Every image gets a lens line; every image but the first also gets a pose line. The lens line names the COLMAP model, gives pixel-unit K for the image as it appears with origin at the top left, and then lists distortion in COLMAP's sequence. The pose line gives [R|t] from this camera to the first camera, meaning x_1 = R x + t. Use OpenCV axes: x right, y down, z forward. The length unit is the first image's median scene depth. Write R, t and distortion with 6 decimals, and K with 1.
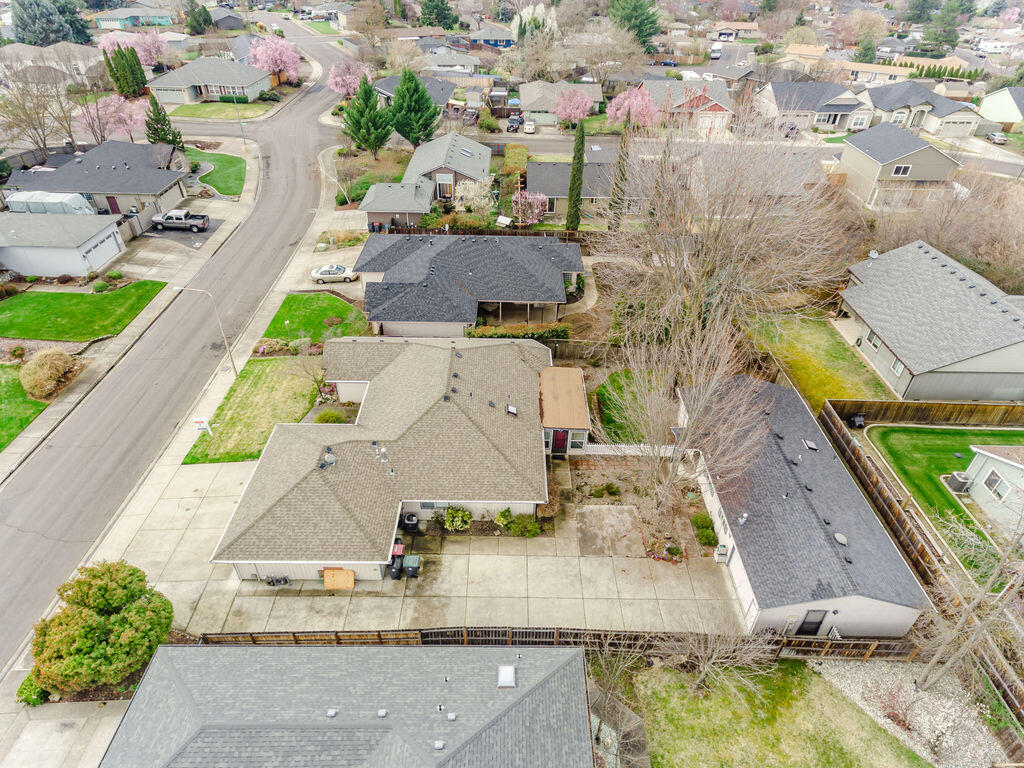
lens RADIAL K [[597.7, 0, 514.1], [0, 597.7, 378.3], [0, 0, 1]] dist [0.016515, 0.001303]
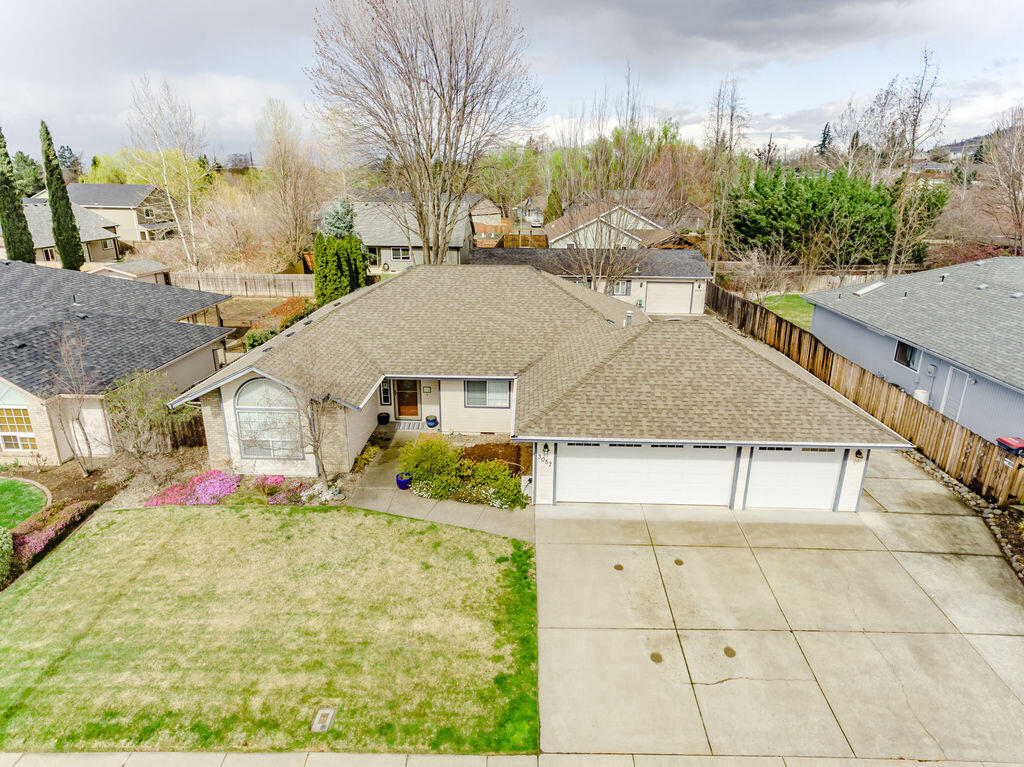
lens RADIAL K [[597.7, 0, 514.1], [0, 597.7, 377.8], [0, 0, 1]] dist [0.016515, 0.001303]
pose [[0.026569, -0.333542, 0.942361, -0.874333], [0.590697, 0.765748, 0.254377, -0.067830], [-0.806456, 0.549891, 0.217367, 1.001913]]
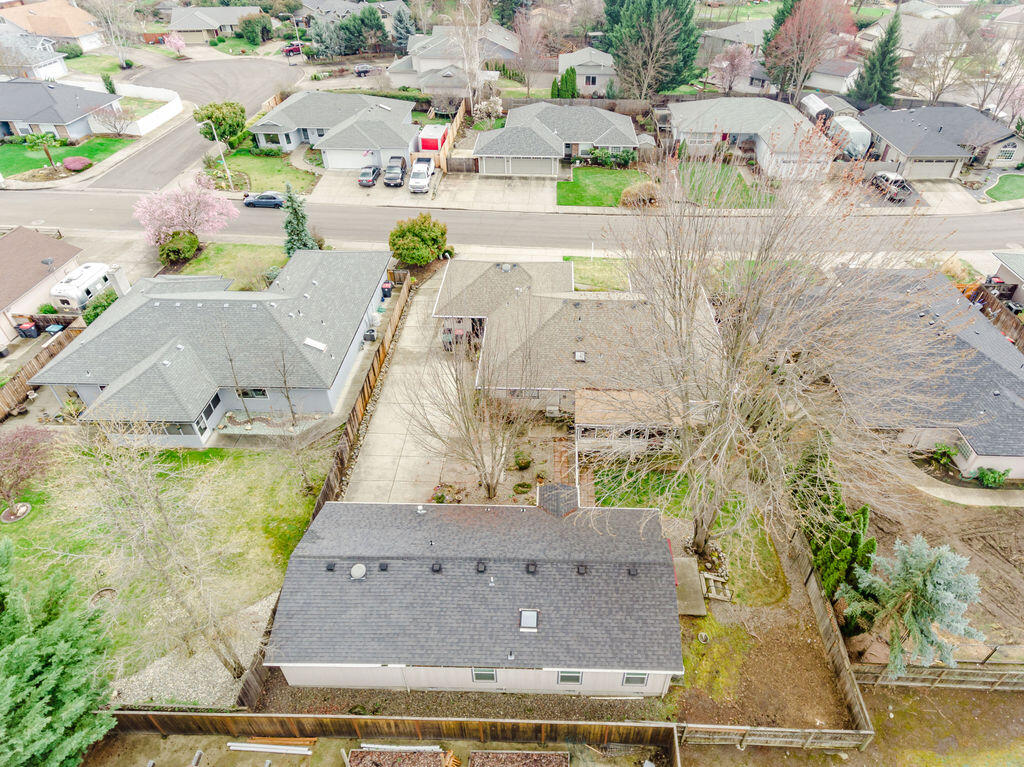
lens RADIAL K [[619.5, 0, 536.0], [0, 619.5, 368.5], [0, 0, 1]] dist [0.006397, 0.000862]
pose [[-0.031407, 0.598669, -0.800381, 0.953015], [-0.598913, 0.629823, 0.494597, -0.456377], [0.800198, 0.494893, 0.338769, 0.666749]]
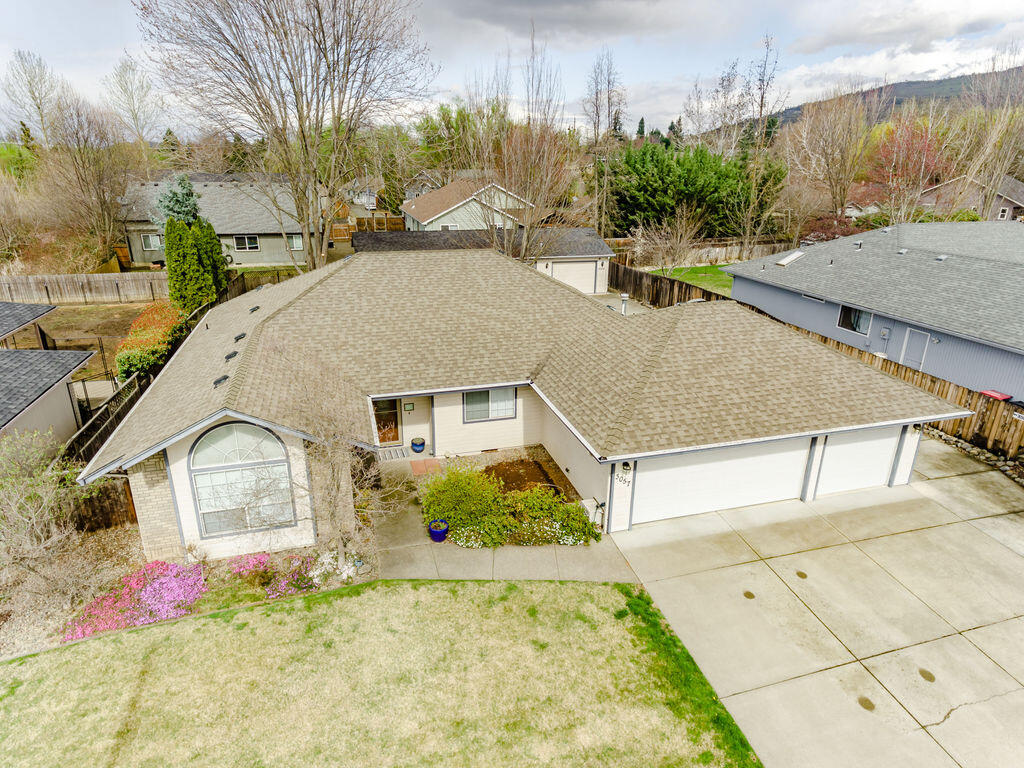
lens RADIAL K [[597.7, 0, 514.1], [0, 597.7, 378.3], [0, 0, 1]] dist [0.016515, 0.001303]
pose [[-0.278718, -0.345924, 0.895909, -0.754563], [0.561222, 0.698343, 0.444237, -0.149512], [-0.779324, 0.626621, -0.000500, 1.141616]]
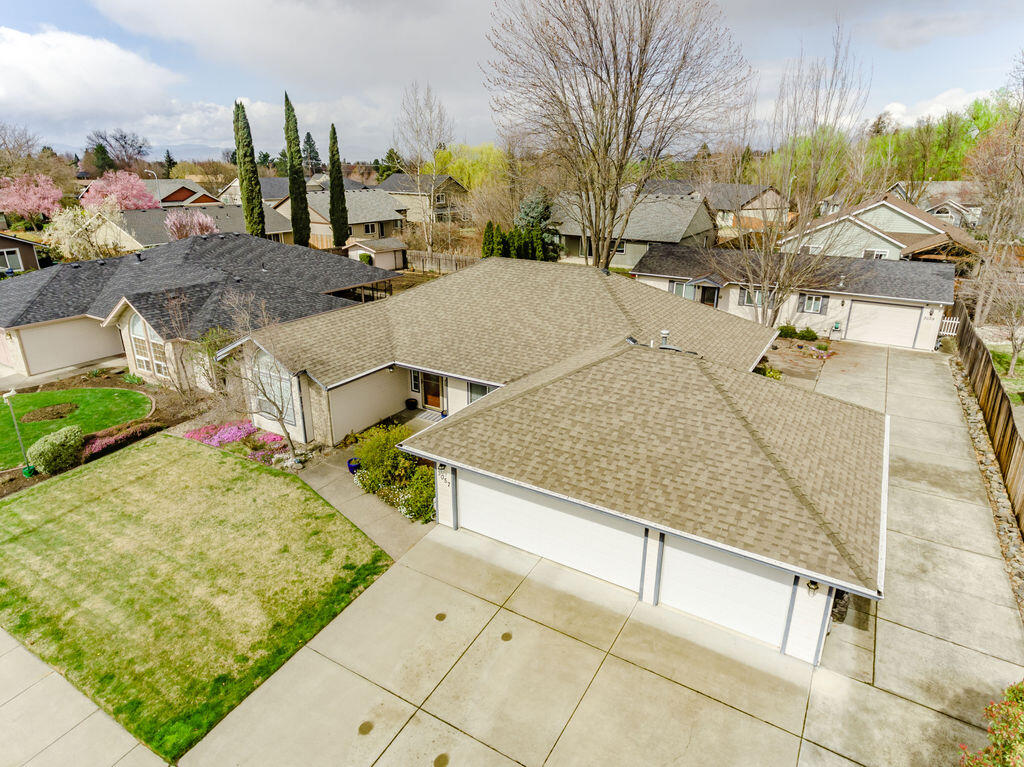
lens RADIAL K [[597.7, 0, 514.1], [0, 597.7, 377.8], [0, 0, 1]] dist [0.016515, 0.001303]
pose [[0.518103, -0.299877, 0.801026, -0.742143], [0.512193, 0.858814, -0.009776, 0.091804], [-0.685002, 0.415345, 0.598549, 0.787041]]
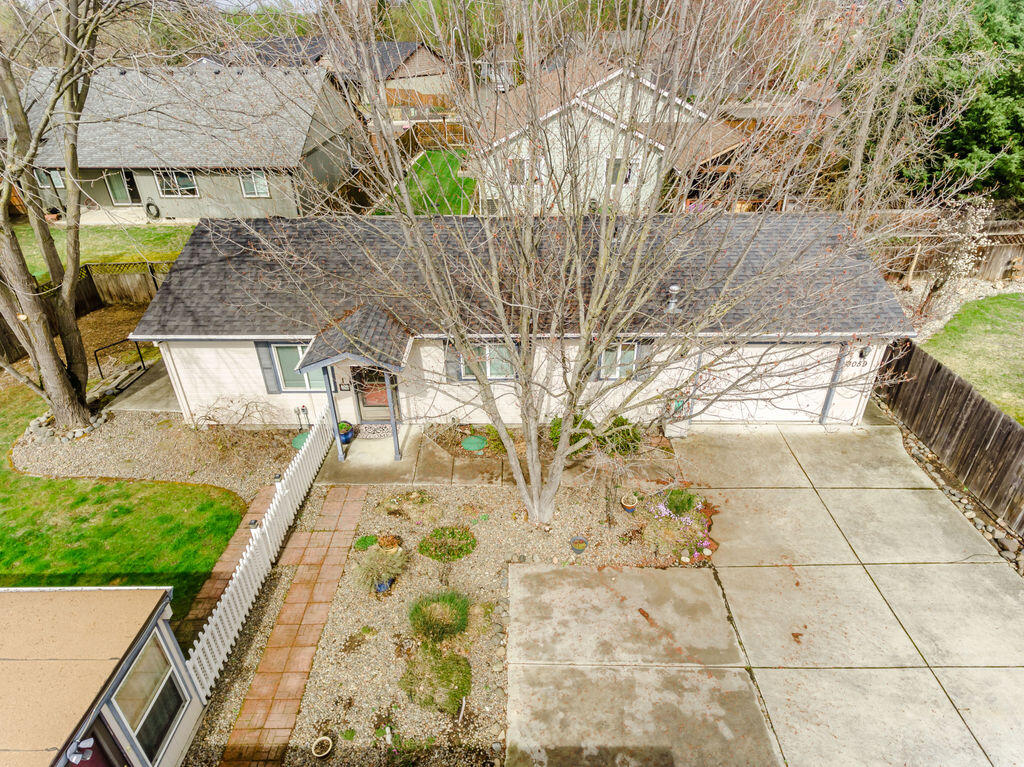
lens RADIAL K [[597.7, 0, 514.1], [0, 597.7, 377.8], [0, 0, 1]] dist [0.016515, 0.001303]
pose [[0.014442, -0.528160, 0.849022, -0.001557], [0.605118, 0.680583, 0.413084, 0.029394], [-0.796005, 0.507793, 0.329428, 0.921686]]
